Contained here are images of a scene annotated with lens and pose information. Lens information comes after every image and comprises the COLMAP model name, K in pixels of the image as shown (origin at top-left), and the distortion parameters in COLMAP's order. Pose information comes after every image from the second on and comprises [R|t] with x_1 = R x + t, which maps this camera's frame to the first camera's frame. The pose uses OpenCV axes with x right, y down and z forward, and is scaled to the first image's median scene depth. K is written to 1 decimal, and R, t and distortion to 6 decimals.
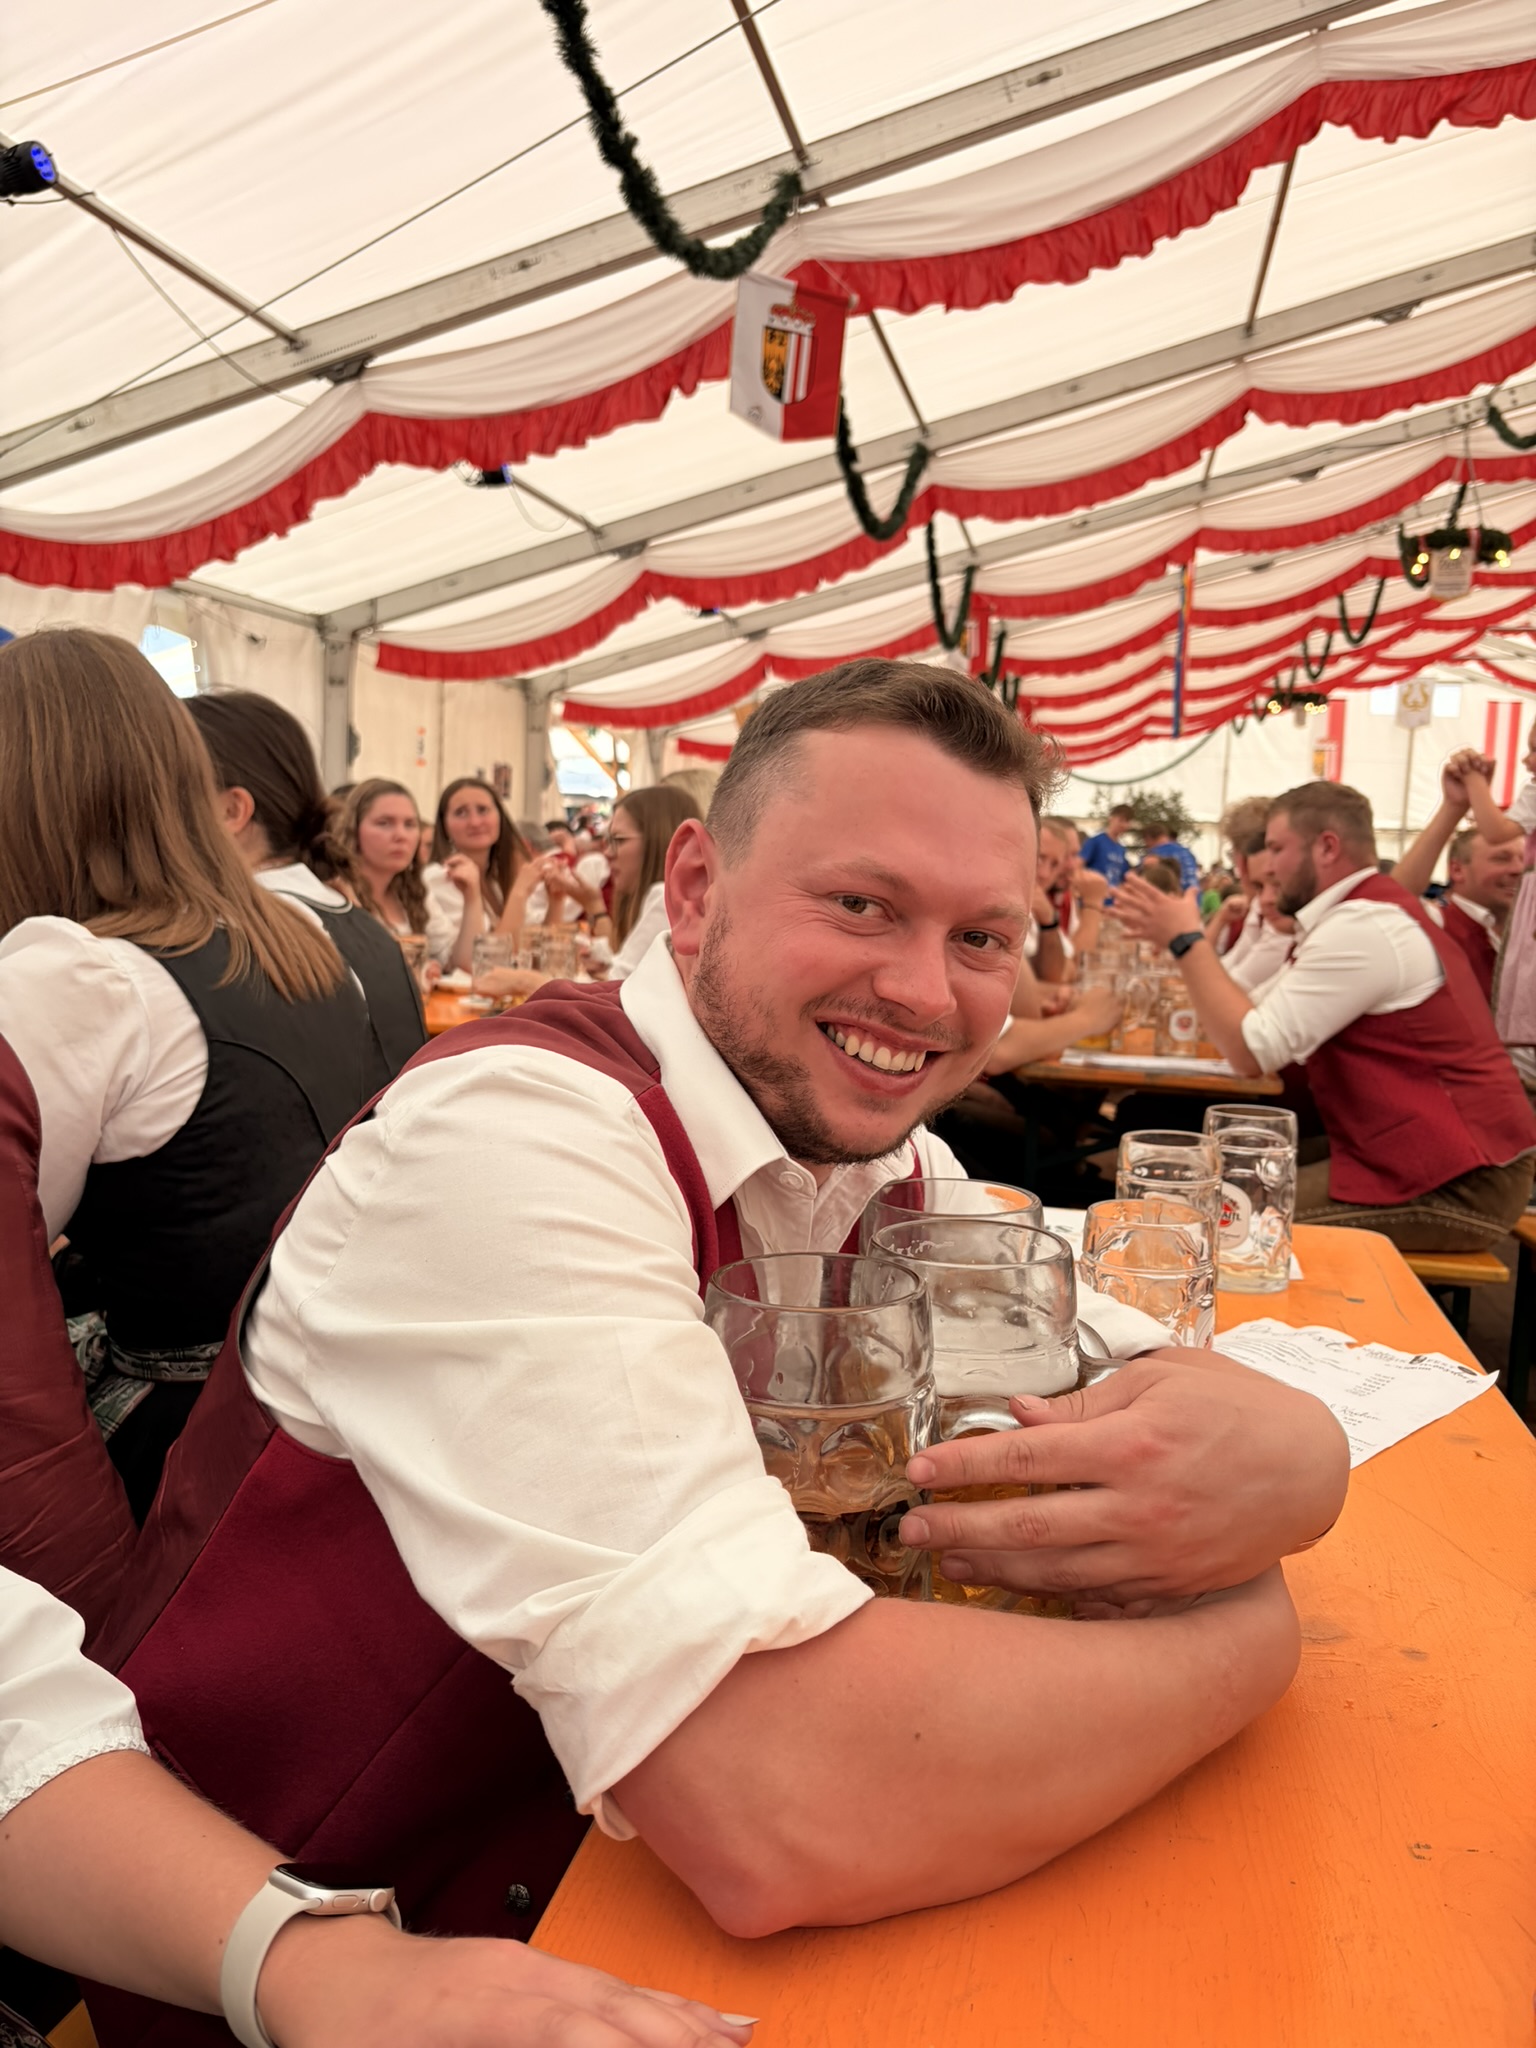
lens RADIAL K [[1570.2, 0, 770.0], [0, 1570.2, 1014.9], [0, 0, 1]] dist [0.034907, -0.026844]
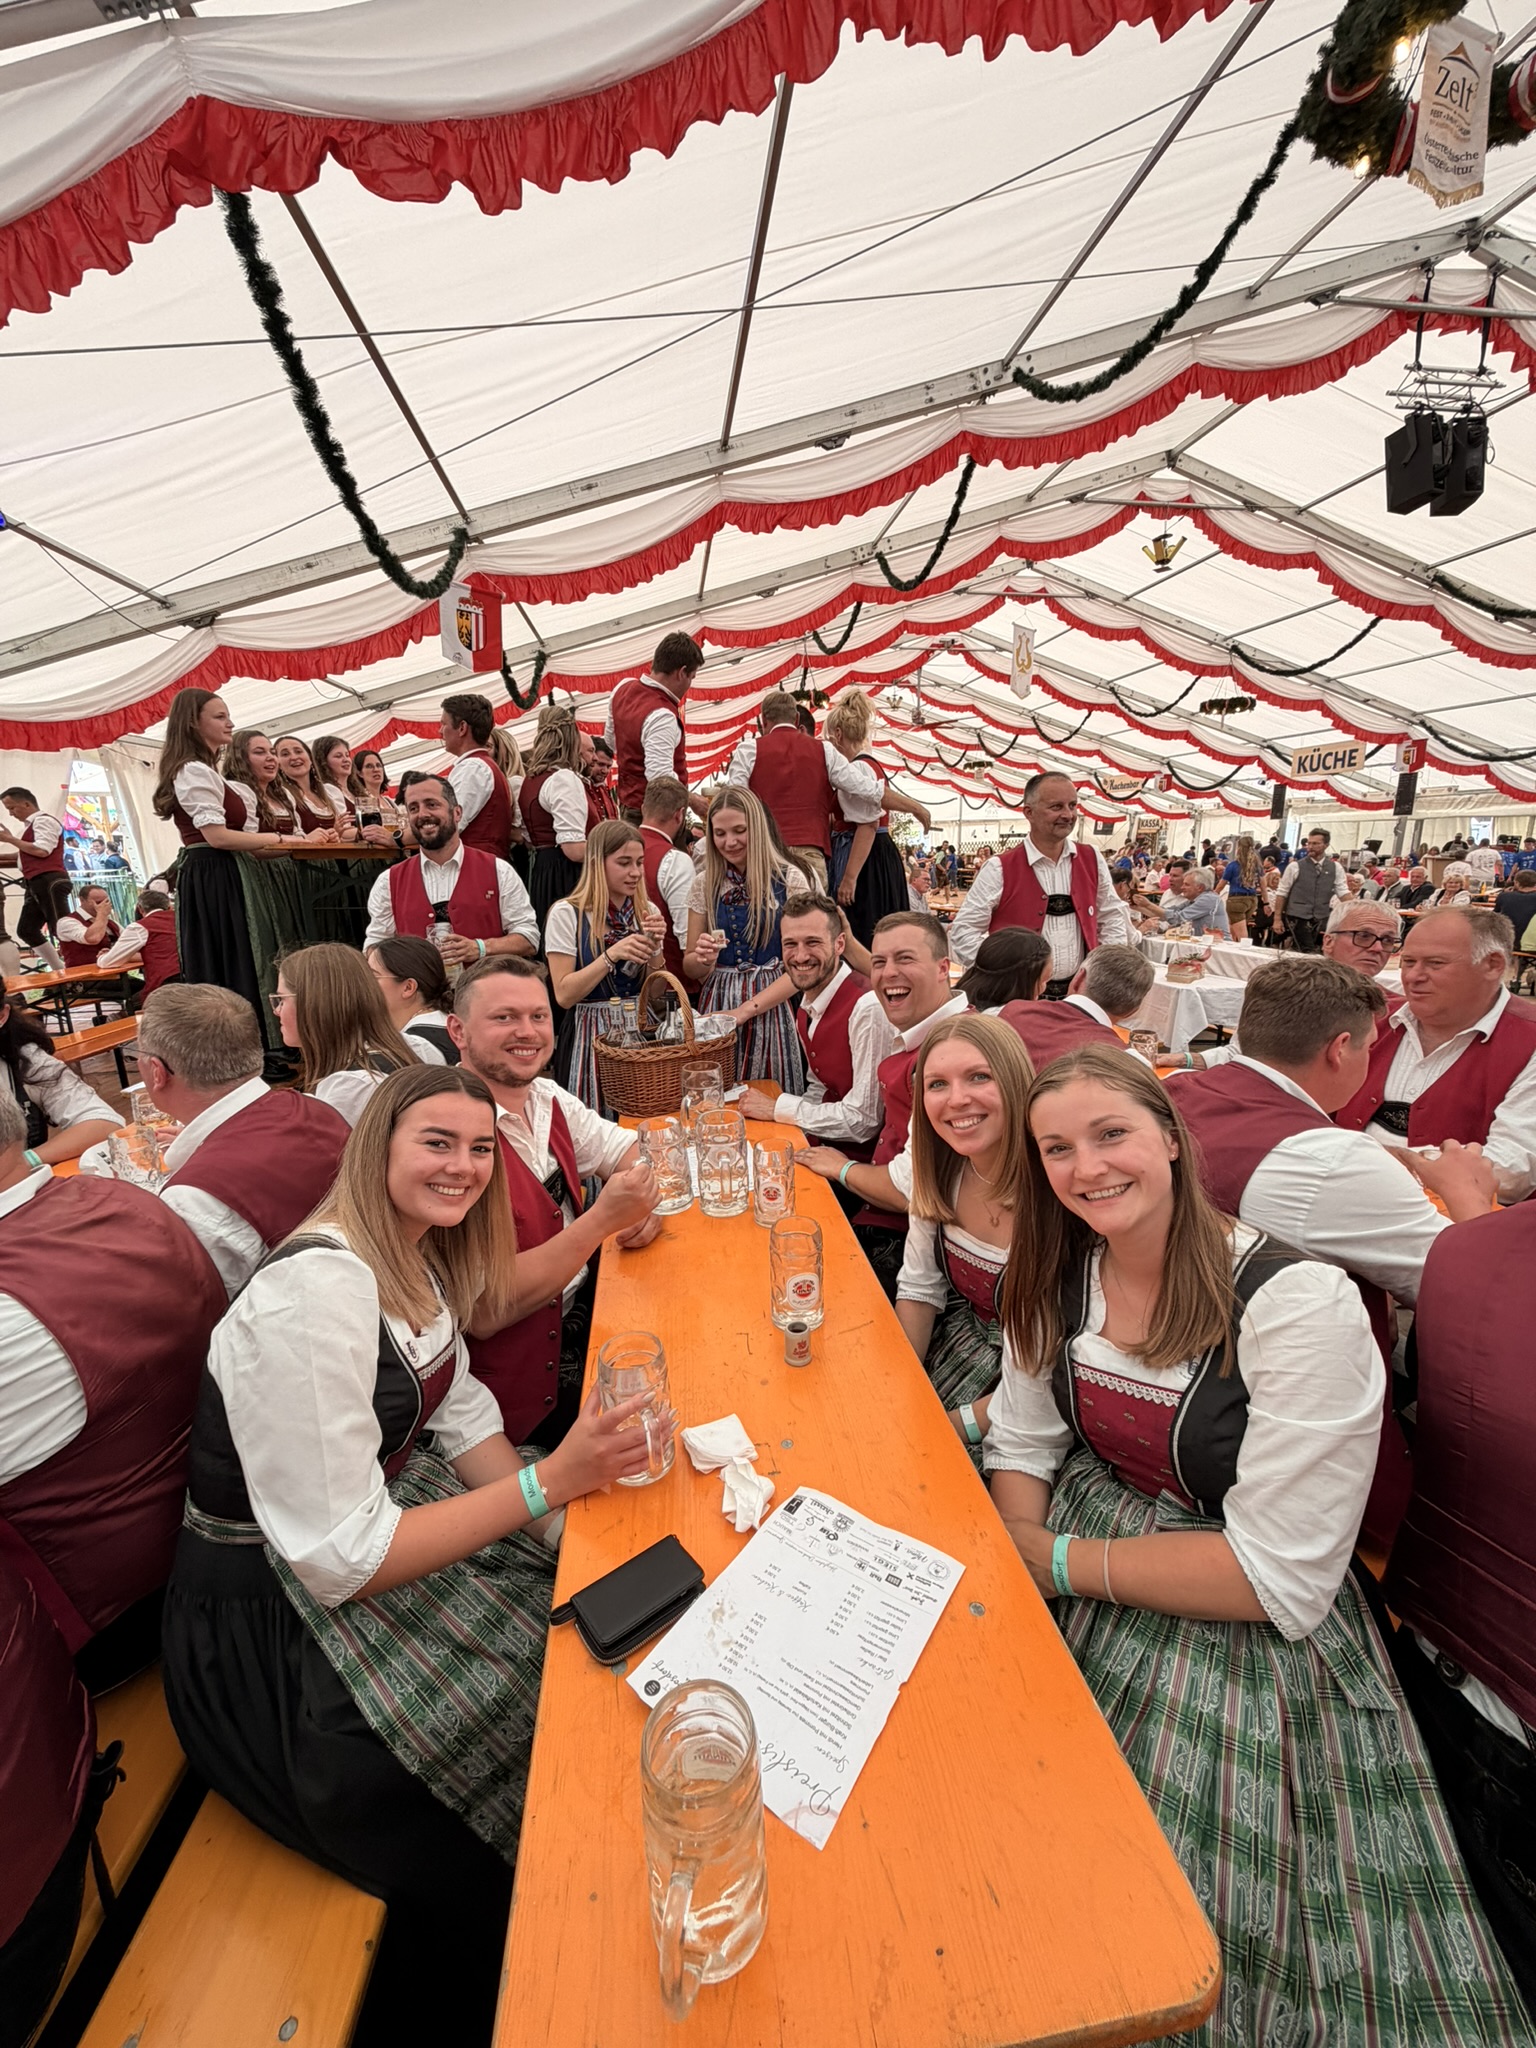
lens RADIAL K [[820.6, 0, 768.3], [0, 820.6, 1019.2], [0, 0, 1]] dist [0.004338, 0.001004]
pose [[0.940274, -0.124698, 0.316757, -0.017277], [0.088071, 0.987923, 0.127484, -0.025517], [-0.328829, -0.091973, 0.939900, -0.071210]]
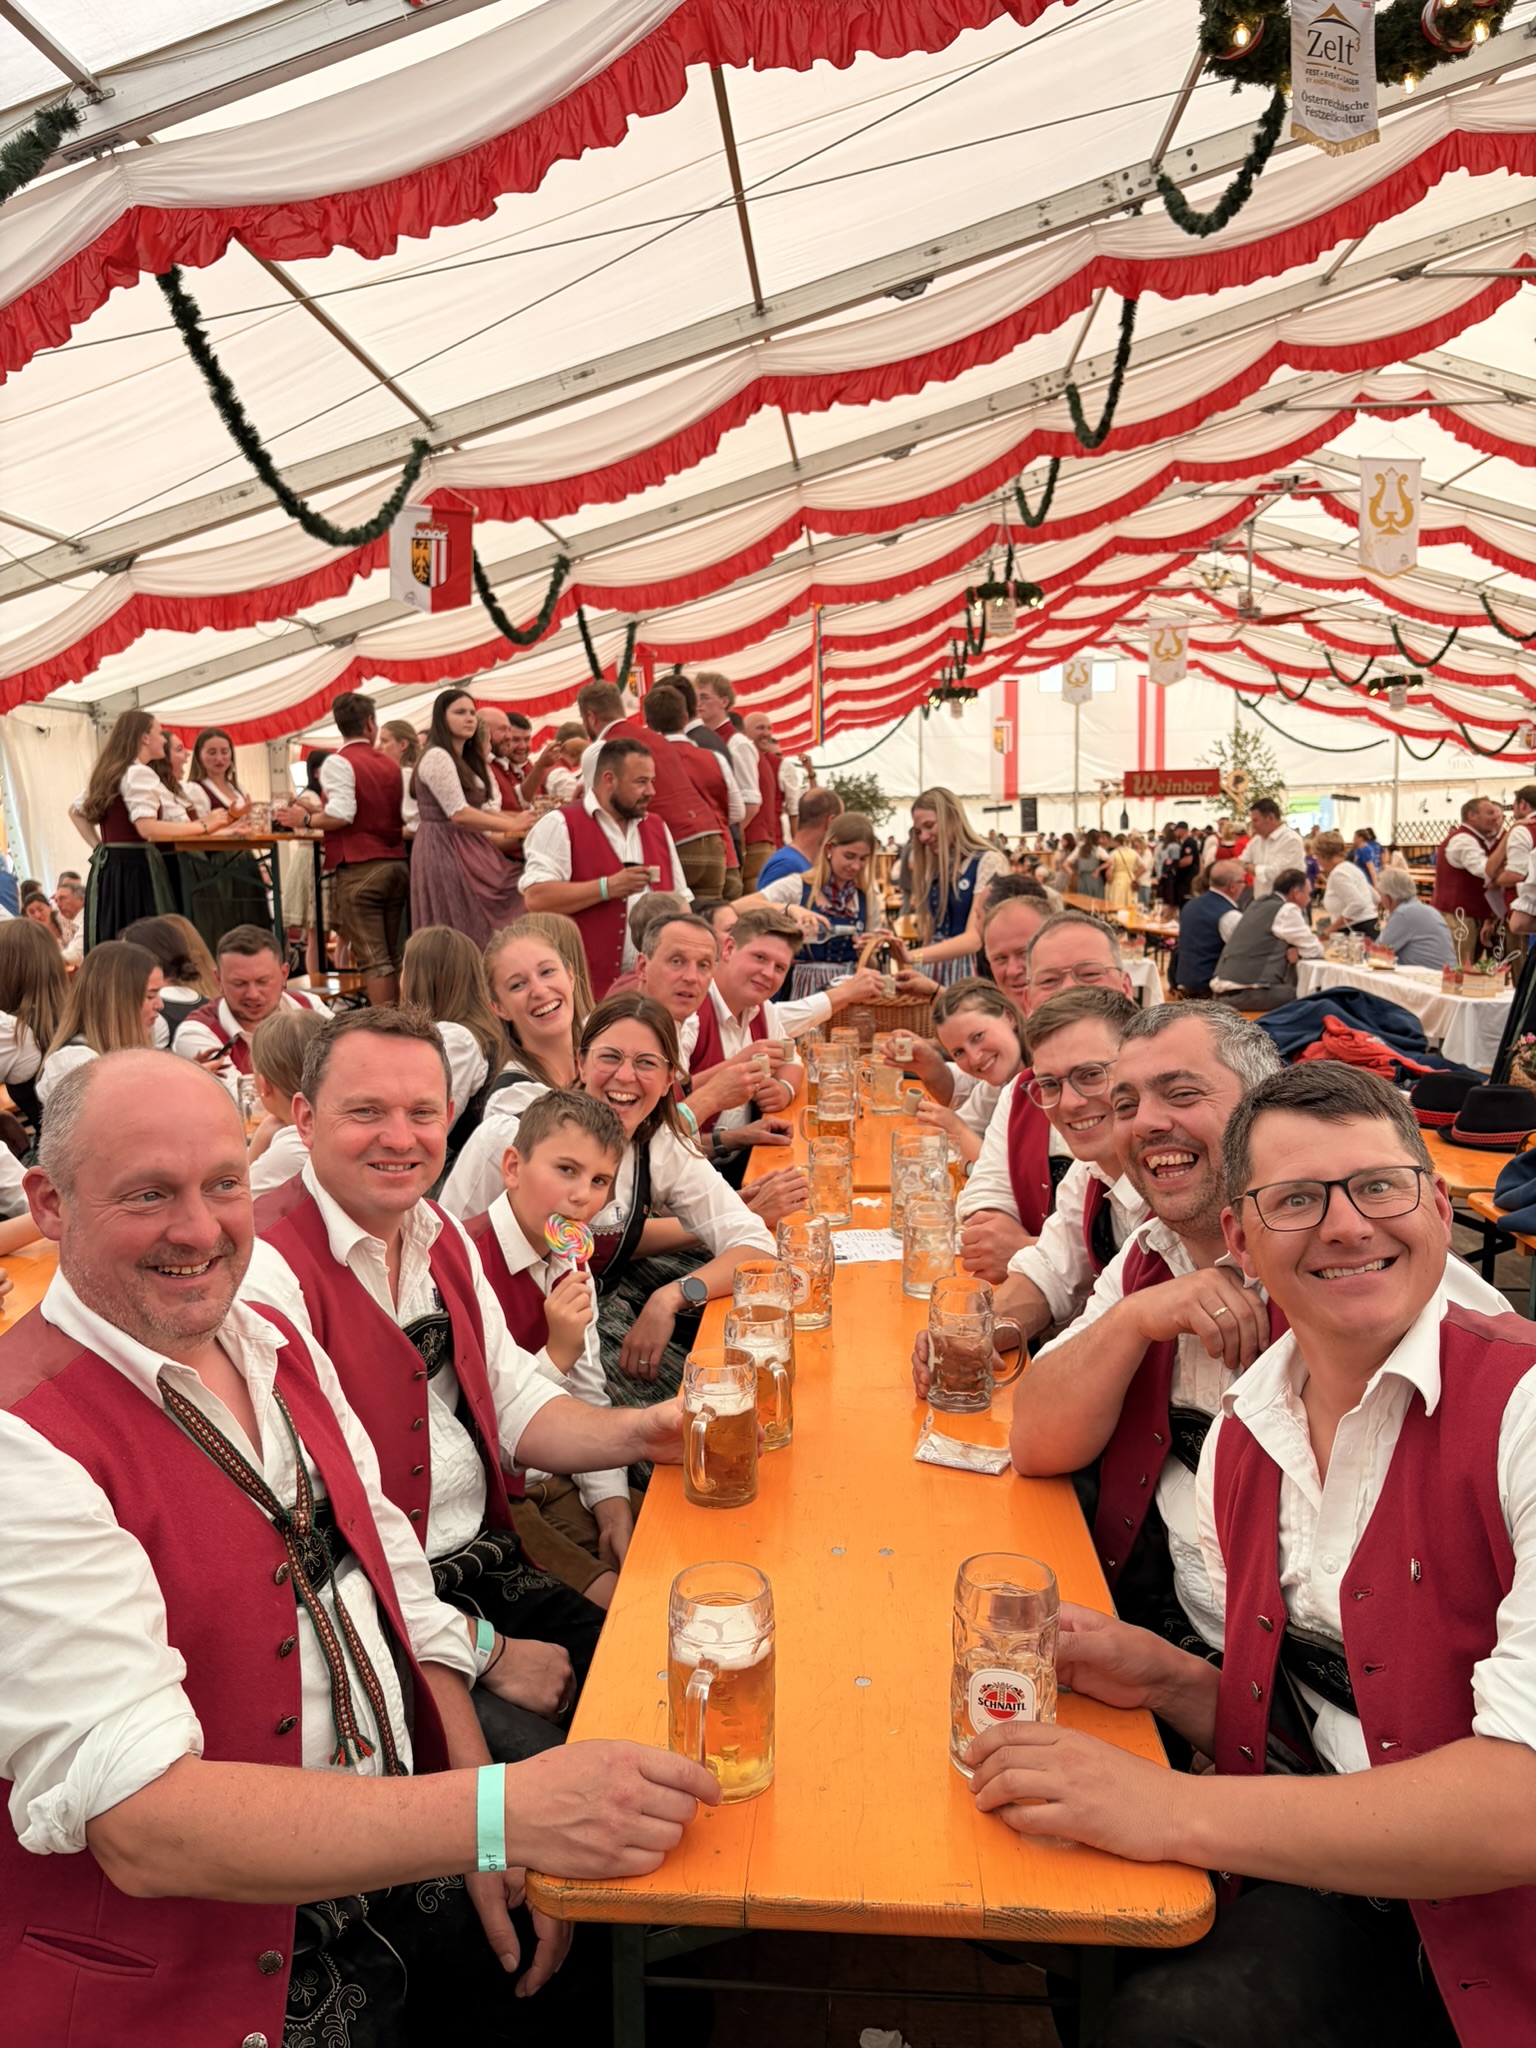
lens RADIAL K [[1570.2, 0, 728.1], [0, 1570.2, 1002.2], [0, 0, 1]] dist [0.034907, -0.026844]
pose [[0.990640, -0.074418, 0.114429, 0.058299], [0.073668, 0.997225, 0.010781, 0.003824], [-0.114914, -0.002250, 0.993373, -0.335436]]
